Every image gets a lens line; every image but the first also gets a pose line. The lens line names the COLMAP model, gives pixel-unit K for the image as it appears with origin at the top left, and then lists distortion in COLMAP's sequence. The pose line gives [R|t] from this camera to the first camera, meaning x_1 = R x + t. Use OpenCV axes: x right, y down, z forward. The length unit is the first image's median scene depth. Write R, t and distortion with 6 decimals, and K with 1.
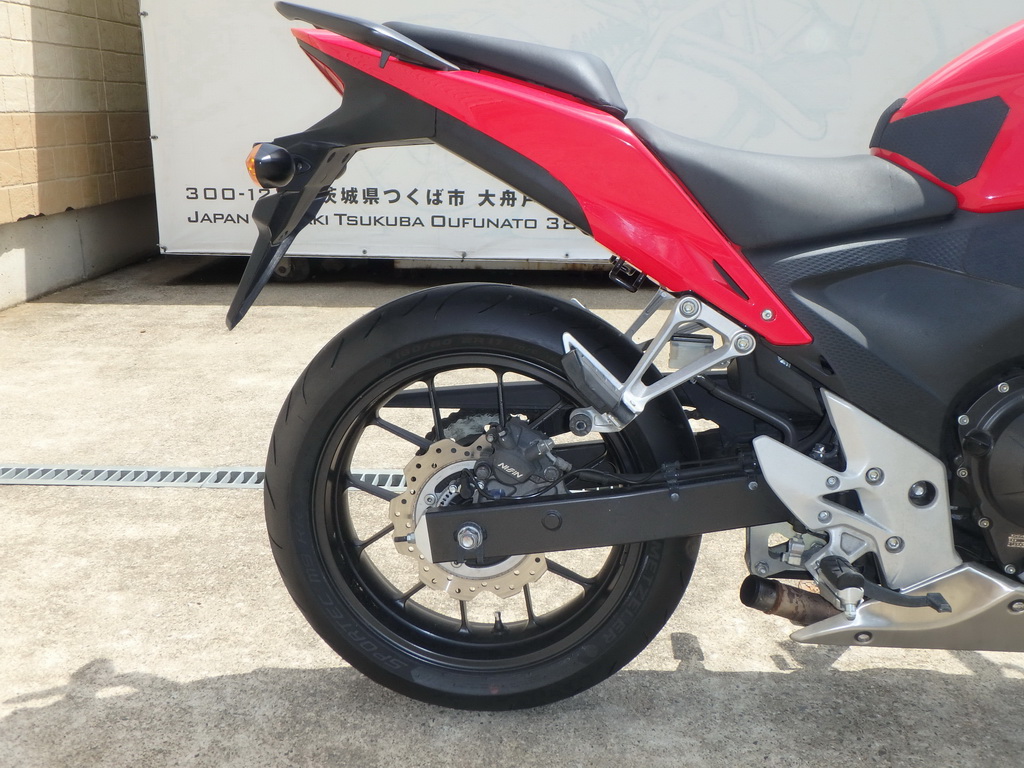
lens RADIAL K [[1016.7, 0, 516.2], [0, 1016.7, 379.8], [0, 0, 1]] dist [-0.000403, 0.009091]
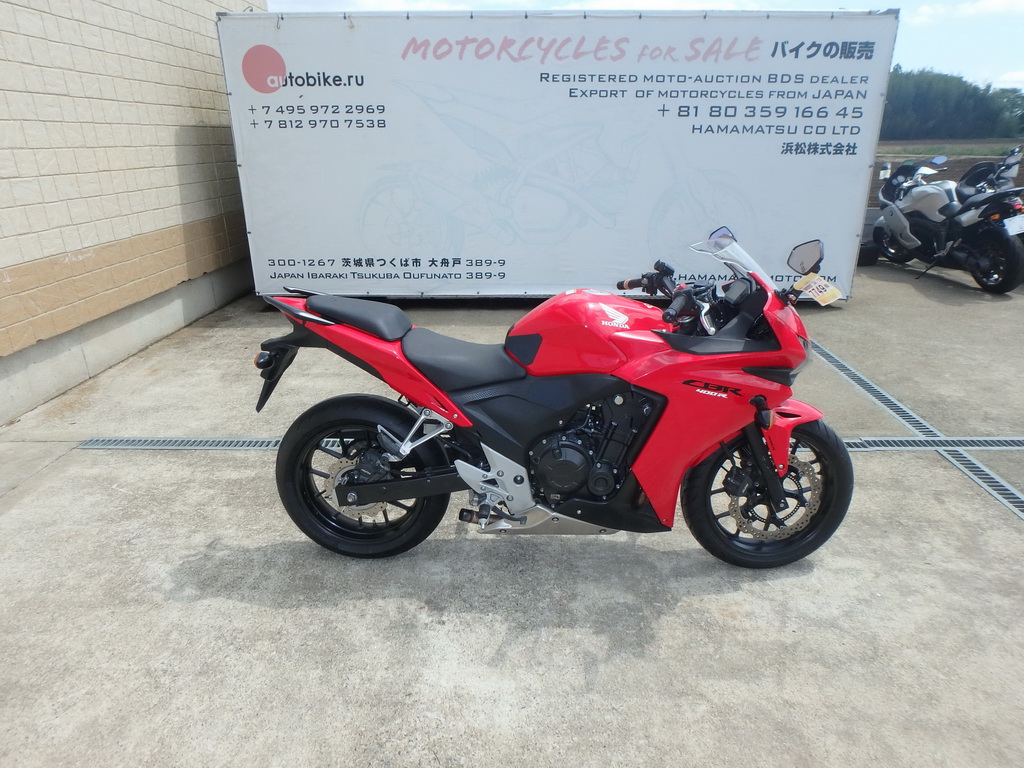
lens RADIAL K [[640.5, 0, 518.1], [0, 640.5, 379.5], [0, 0, 1]] dist [-0.037809, 0.019978]
pose [[0.999605, -0.020493, 0.019237, 0.287271], [0.018481, 0.994863, 0.099530, -0.241965], [-0.021177, -0.099135, 0.994849, -0.486432]]
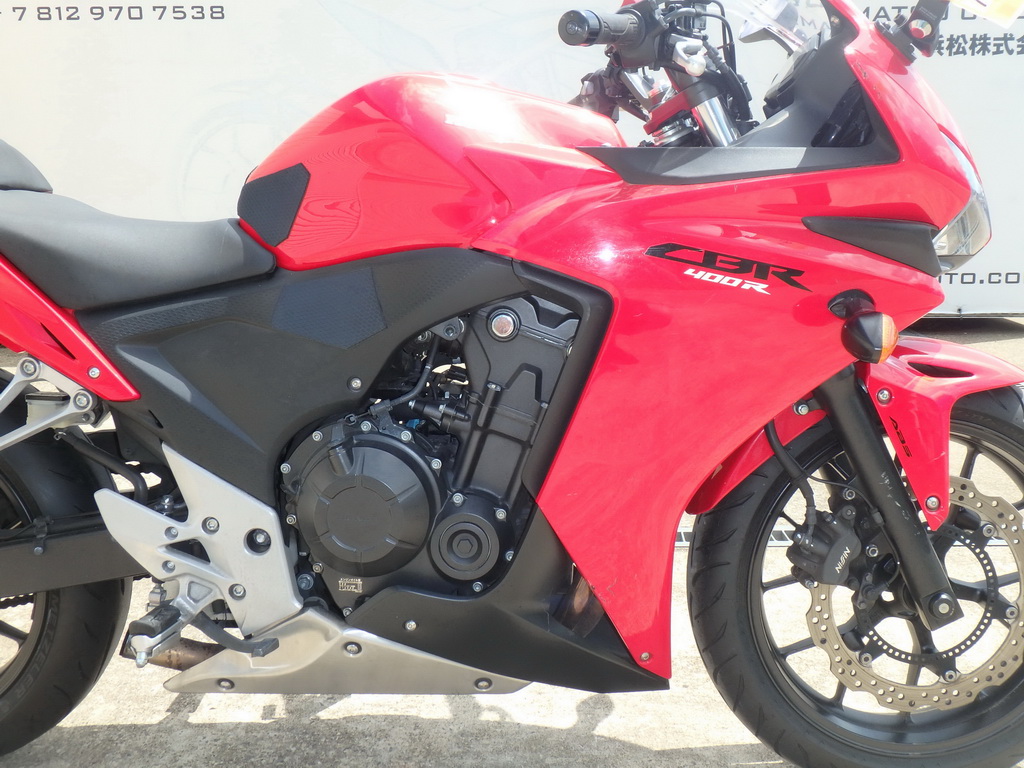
lens RADIAL K [[1014.9, 0, 520.1], [0, 1014.9, 360.2], [0, 0, 1]] dist [0.011217, 0.013477]
pose [[0.999685, -0.023815, 0.007922, 0.512244], [0.024306, 0.997311, -0.069135, 0.004821], [-0.006254, 0.069305, 0.997576, -0.035489]]
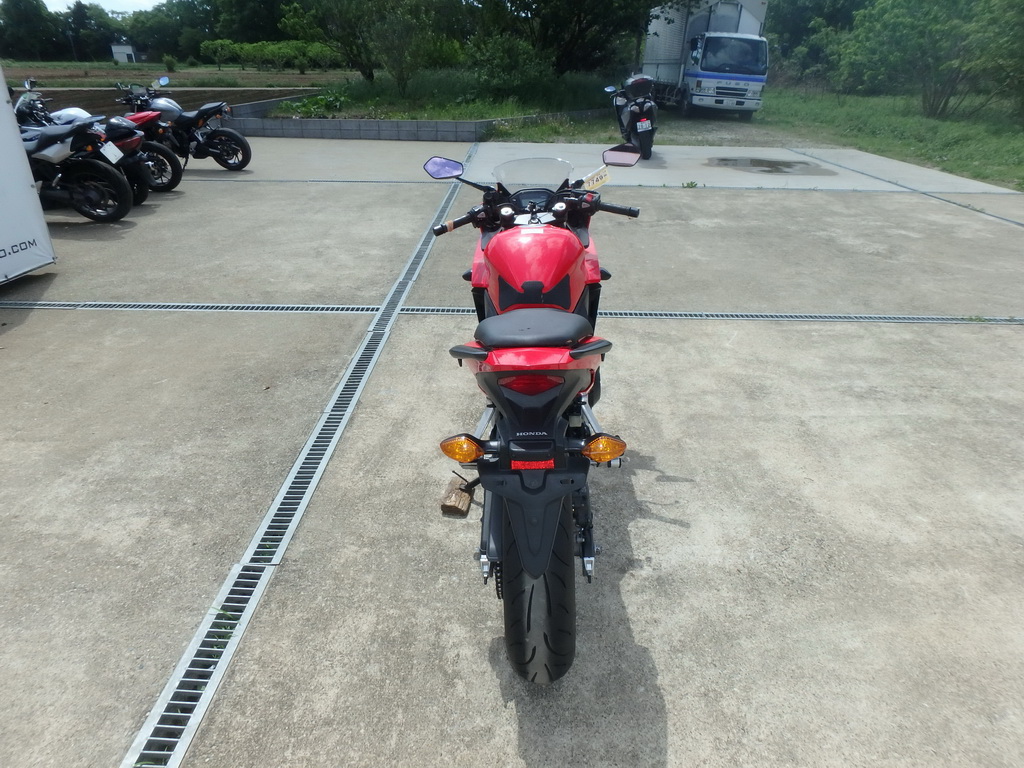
lens RADIAL K [[639.0, 0, 527.5], [0, 639.0, 363.0], [0, 0, 1]] dist [-0.040668, 0.019704]
pose [[-0.063487, -0.418347, 0.906066, -0.836723], [0.235760, 0.875913, 0.420944, -0.594063], [-0.969735, 0.240338, 0.043020, 0.804173]]
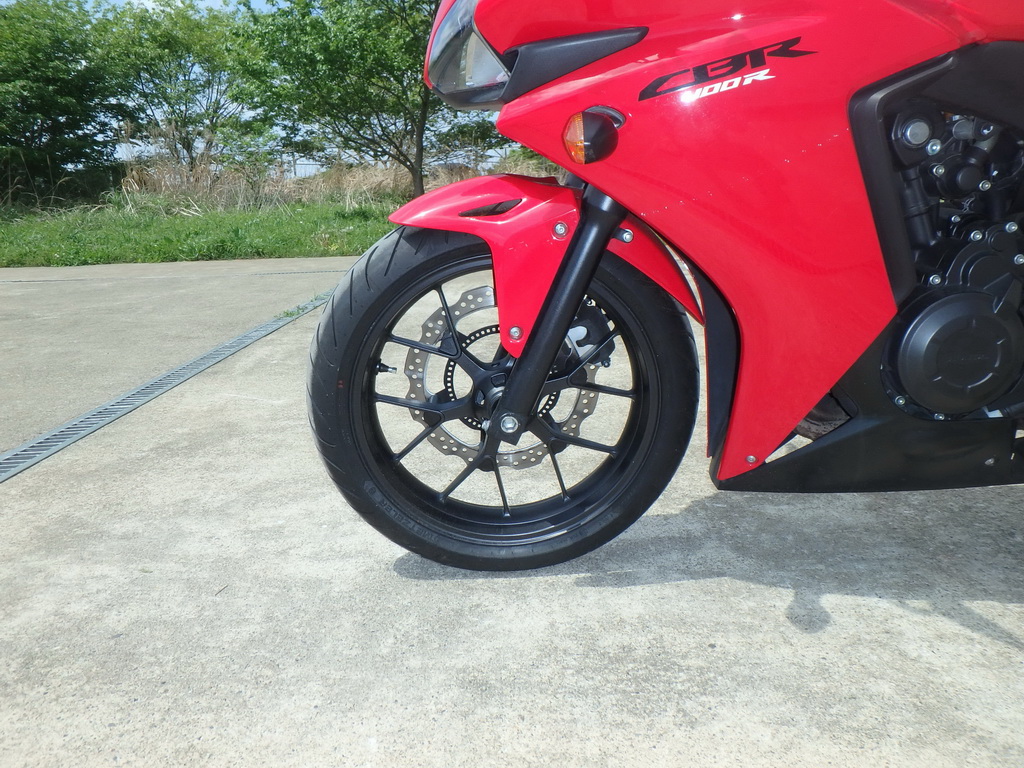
lens RADIAL K [[778.6, 0, 509.7], [0, 778.6, 368.8], [0, 0, 1]] dist [-0.000299, 0.001738]
pose [[-0.998764, 0.037811, -0.032256, 0.858943], [0.019000, 0.890184, 0.455204, -0.225630], [0.045925, 0.454029, -0.889803, 1.491872]]
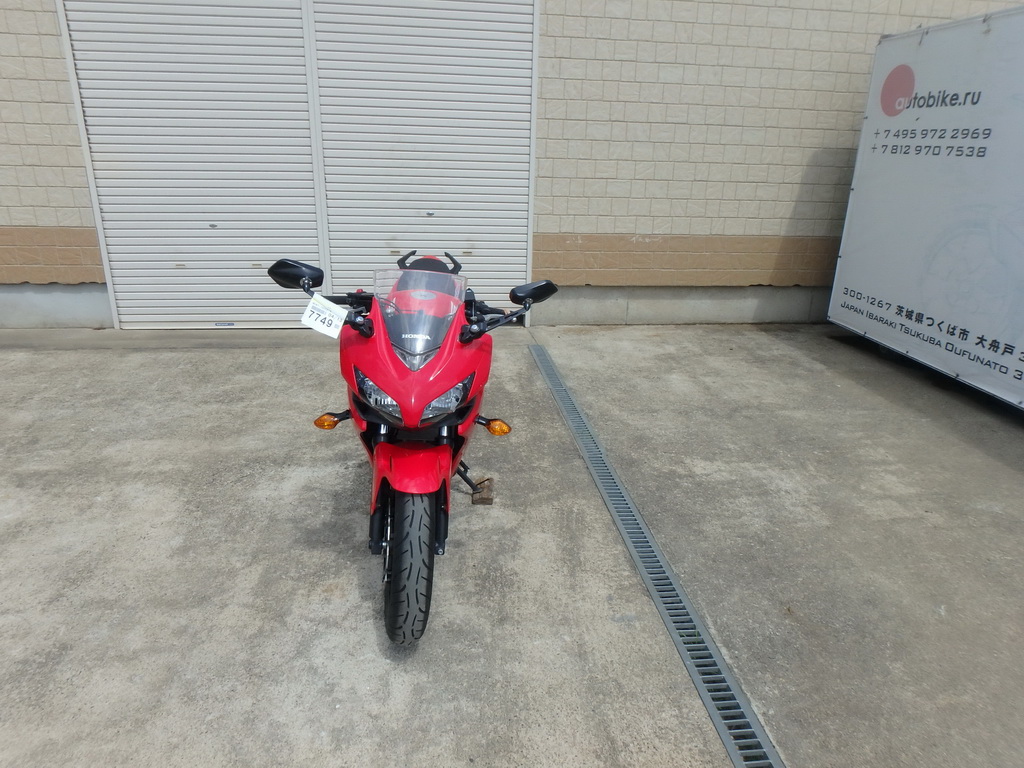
lens RADIAL K [[642.6, 0, 510.8], [0, 642.6, 380.7], [0, 0, 1]] dist [-0.029700, 0.005566]
pose [[0.169298, 0.337998, -0.925794, 1.943418], [-0.278309, 0.917519, 0.284083, -0.579491], [0.945454, 0.209562, 0.249402, 0.648123]]
